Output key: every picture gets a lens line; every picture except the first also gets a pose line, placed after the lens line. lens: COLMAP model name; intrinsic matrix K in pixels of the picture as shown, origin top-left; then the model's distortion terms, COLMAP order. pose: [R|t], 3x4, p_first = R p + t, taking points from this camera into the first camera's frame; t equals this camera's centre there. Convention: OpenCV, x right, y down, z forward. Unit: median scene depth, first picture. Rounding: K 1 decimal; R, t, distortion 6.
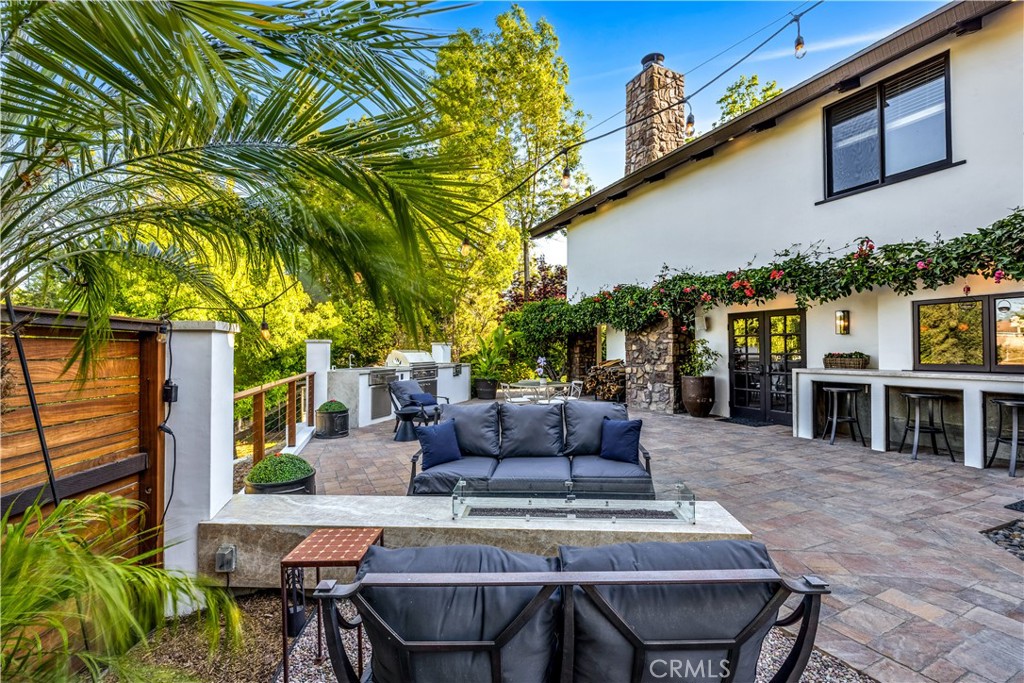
lens RADIAL K [[452.7, 0, 512.0], [0, 452.7, 341.5], [0, 0, 1]] dist [0.000799, 0.000036]
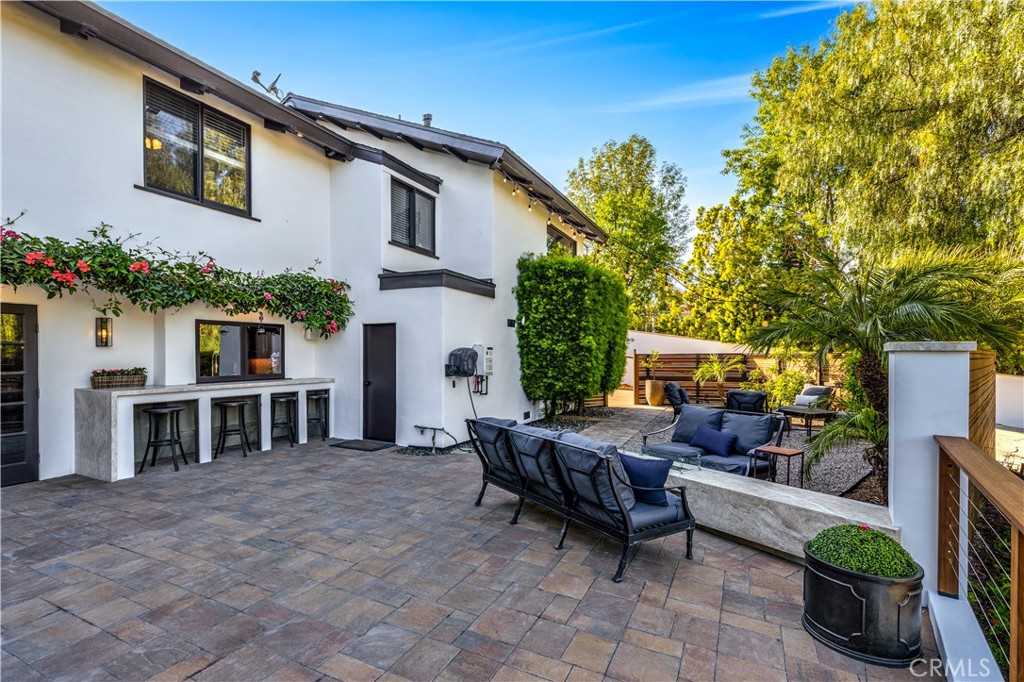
lens RADIAL K [[485.4, 0, 492.6], [0, 485.4, 359.1], [0, 0, 1]] dist [0.000712, 0.000098]
pose [[-0.607134, -0.001787, 0.794598, -0.283051], [-0.010093, 0.999934, -0.005464, 0.003002], [-0.794536, -0.011337, -0.607112, 0.702917]]
